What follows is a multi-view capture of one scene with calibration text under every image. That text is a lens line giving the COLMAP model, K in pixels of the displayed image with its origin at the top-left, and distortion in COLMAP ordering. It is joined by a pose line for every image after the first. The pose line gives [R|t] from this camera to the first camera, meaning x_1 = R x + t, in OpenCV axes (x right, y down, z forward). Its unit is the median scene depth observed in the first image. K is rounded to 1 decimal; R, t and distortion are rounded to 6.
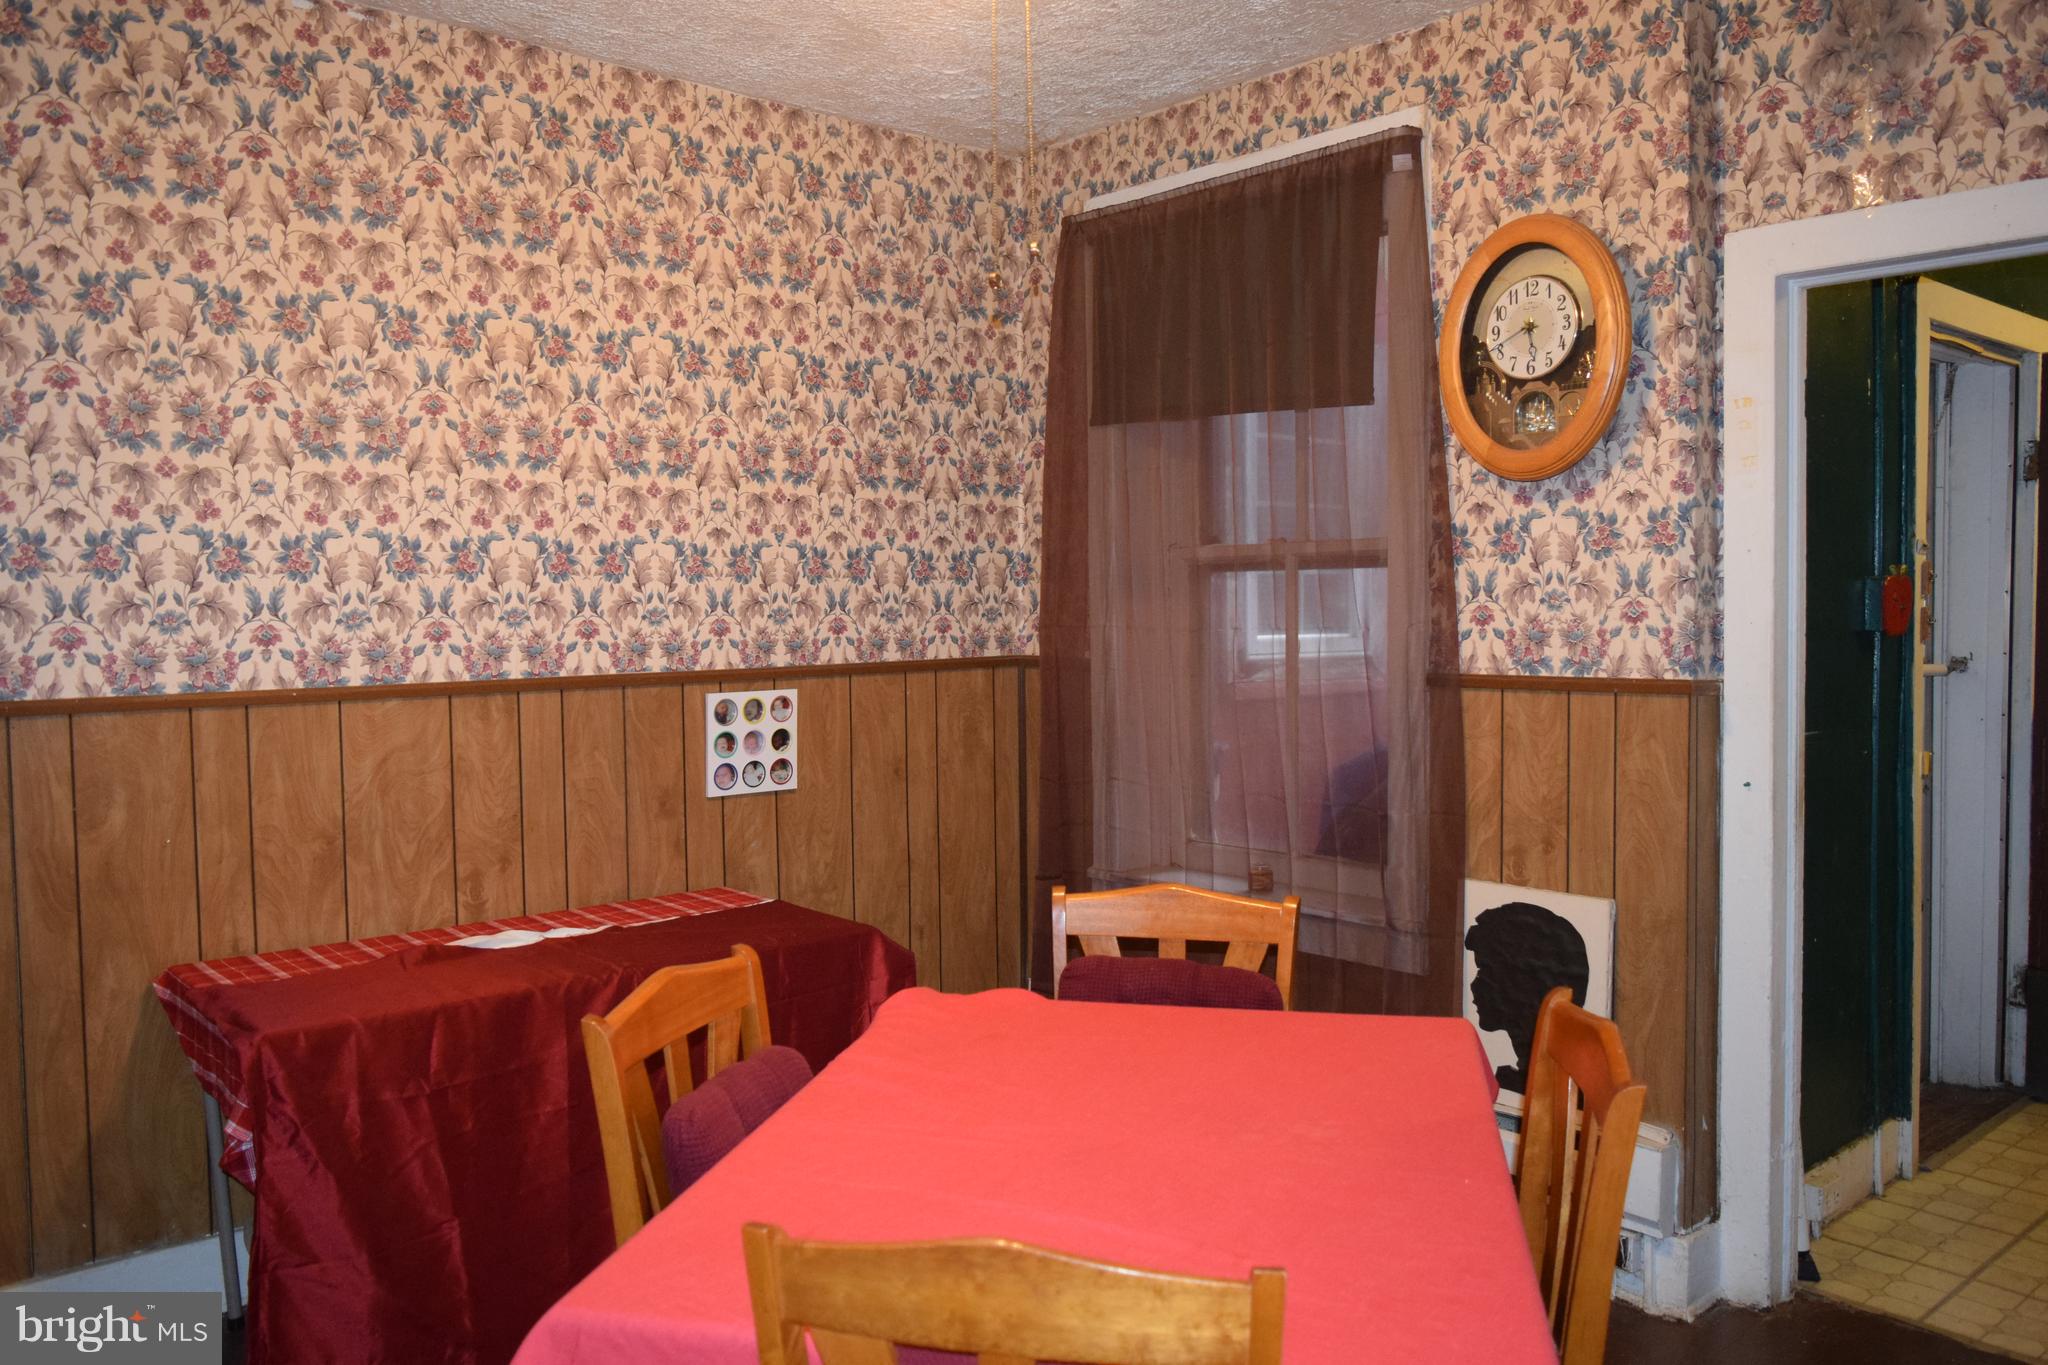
lens RADIAL K [[1581.2, 0, 1025.4], [0, 1581.2, 673.0], [0, 0, 1]] dist [-0.022535, 0.012982]
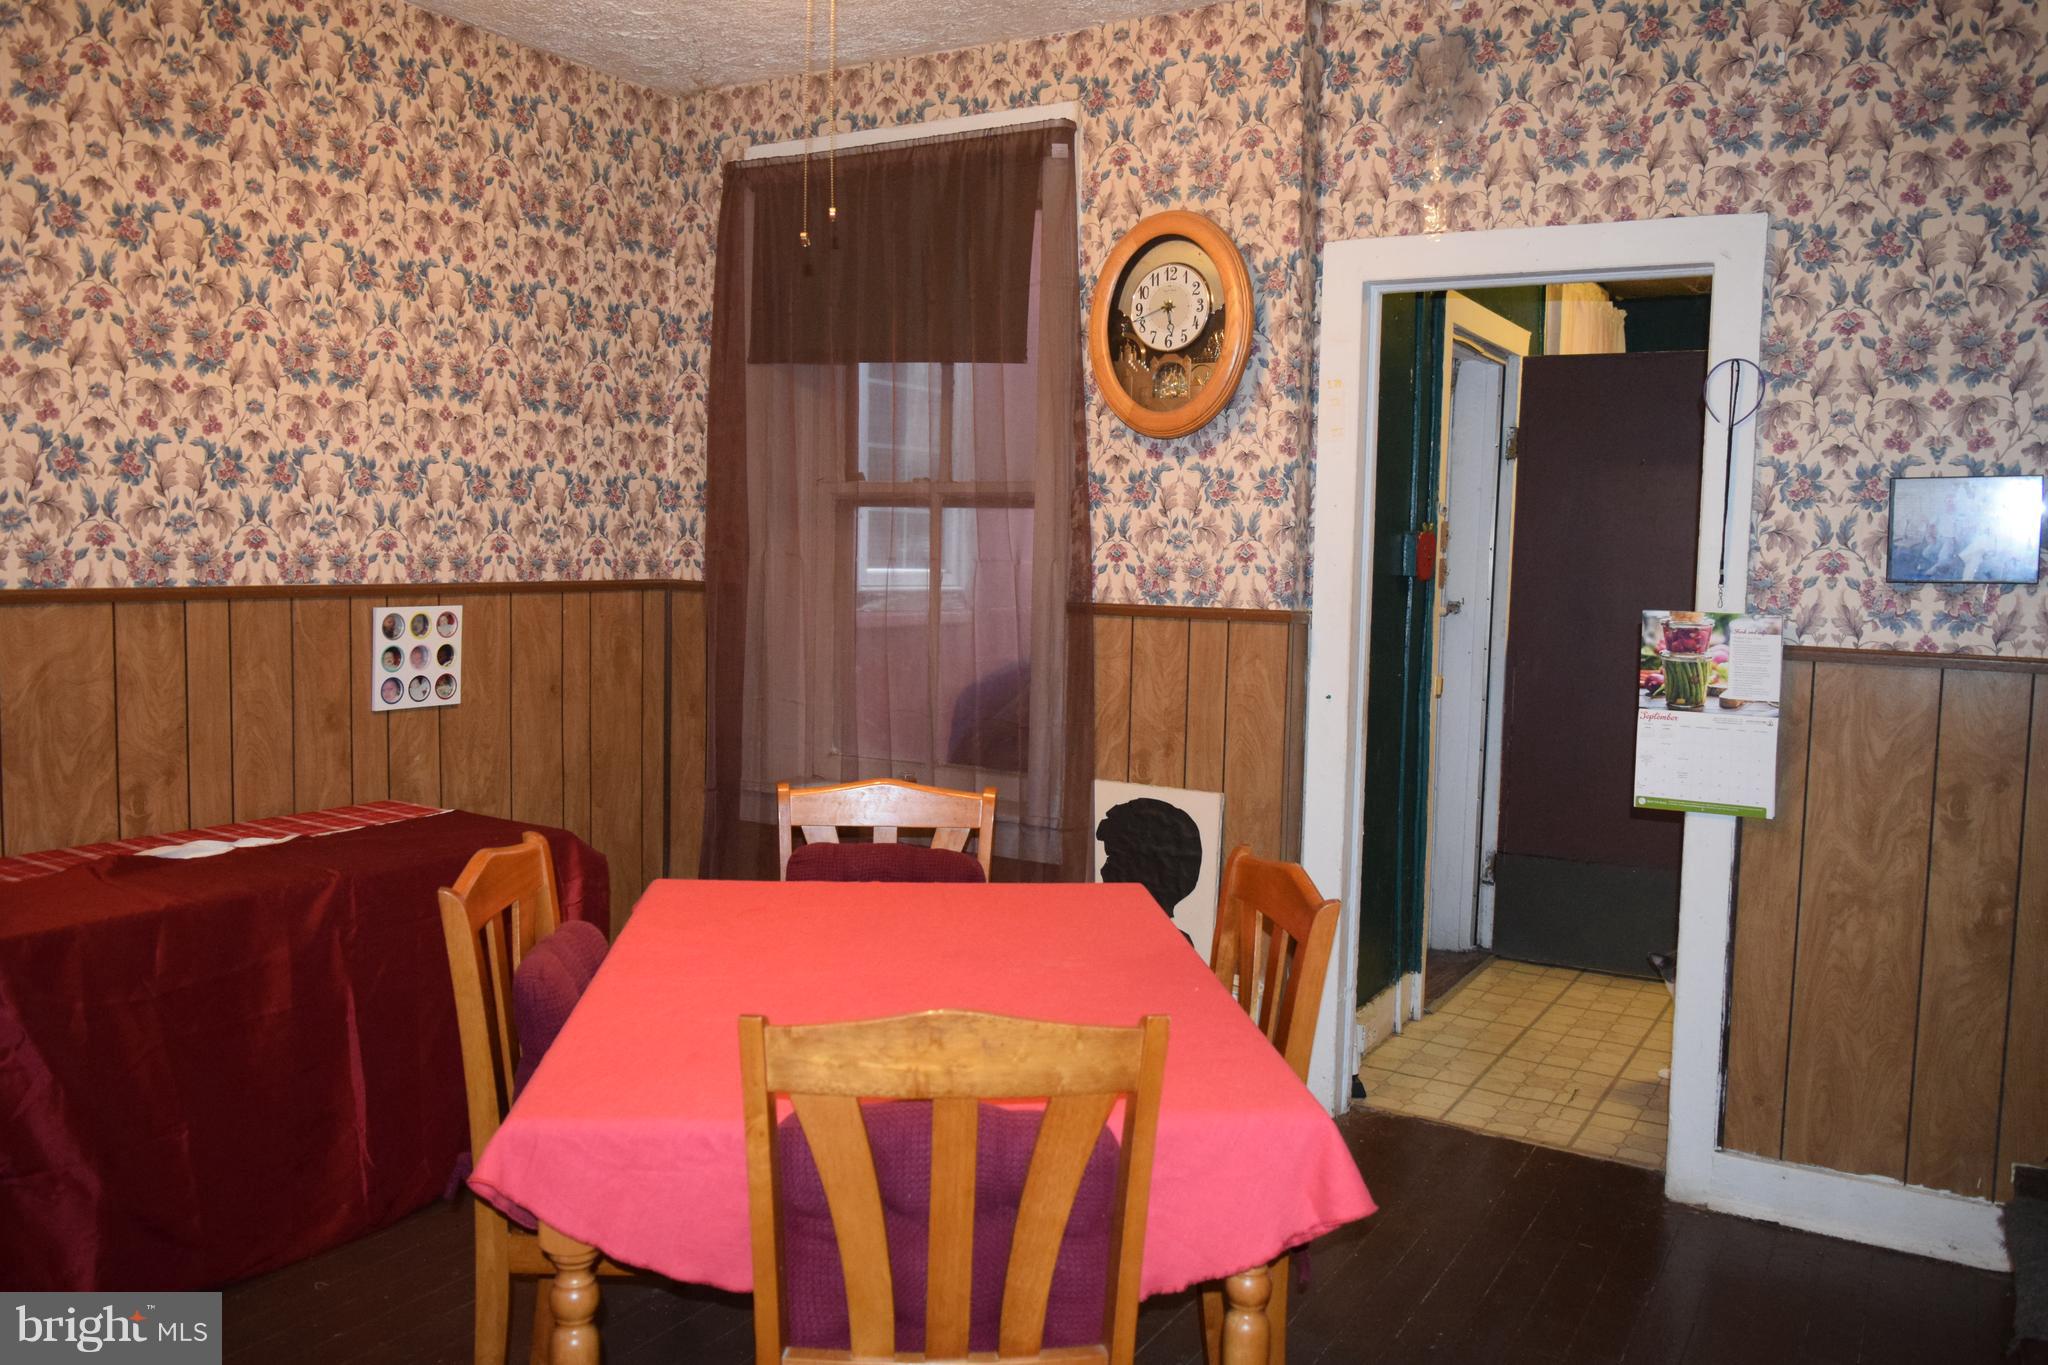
lens RADIAL K [[1581.2, 0, 1025.4], [0, 1581.2, 673.0], [0, 0, 1]] dist [-0.022535, 0.012982]
pose [[0.951461, 0.008867, 0.307642, -0.125789], [-0.020405, 0.999203, 0.034309, 0.012815], [-0.307092, -0.038921, 0.950883, -0.083779]]
